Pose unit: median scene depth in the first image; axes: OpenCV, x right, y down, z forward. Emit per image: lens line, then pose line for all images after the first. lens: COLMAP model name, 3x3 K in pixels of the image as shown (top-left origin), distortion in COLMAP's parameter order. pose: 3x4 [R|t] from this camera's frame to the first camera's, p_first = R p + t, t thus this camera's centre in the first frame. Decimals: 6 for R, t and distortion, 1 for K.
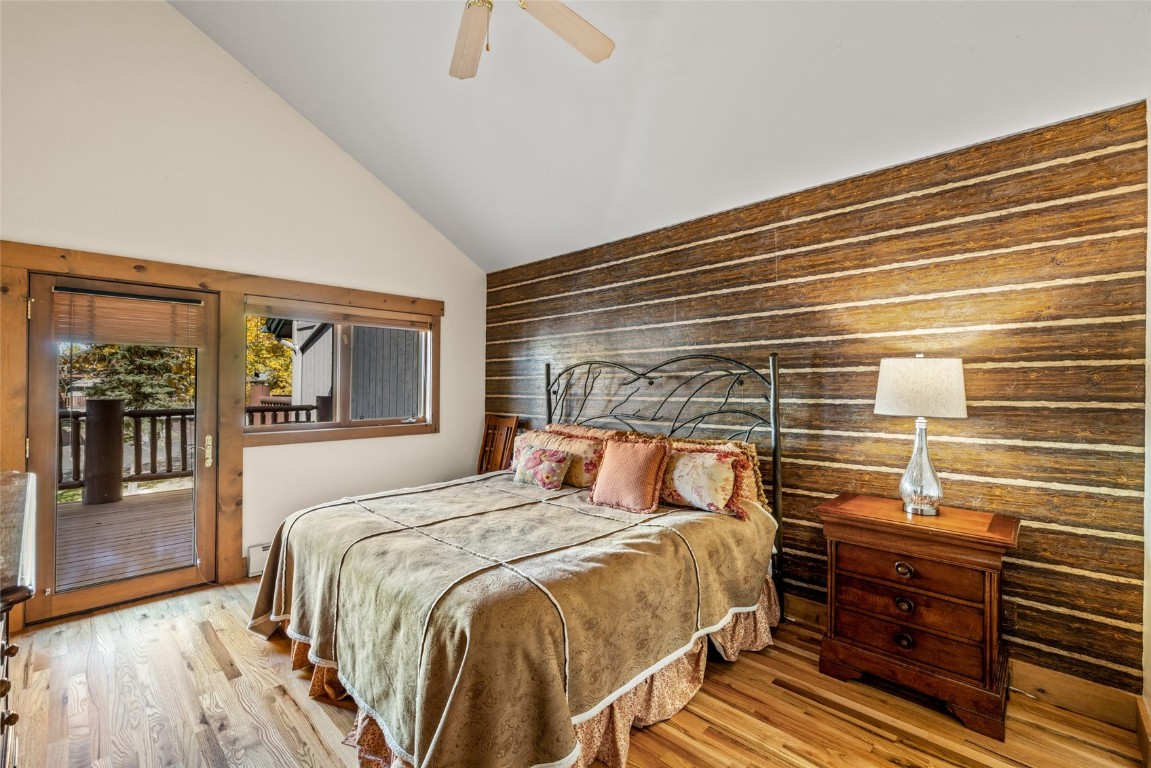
lens RADIAL K [[492.2, 0, 576.0], [0, 492.2, 388.8], [0, 0, 1]] dist [-0.003928, -0.000386]
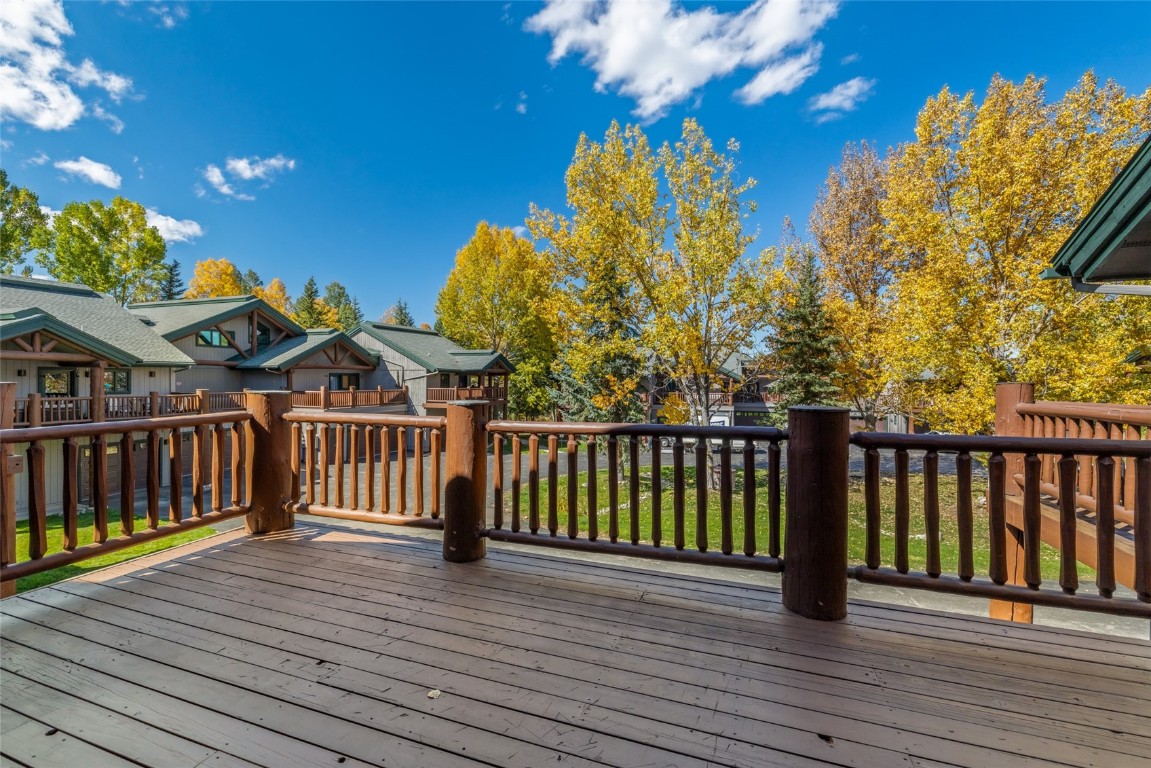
lens RADIAL K [[492.2, 0, 575.9], [0, 492.2, 385.7], [0, 0, 1]] dist [-0.003928, -0.000386]
pose [[0.406325, 0.002388, -0.913725, -0.577582], [-0.006955, 0.999976, -0.000479, -0.000993], [0.913702, 0.006550, 0.406332, 0.544502]]
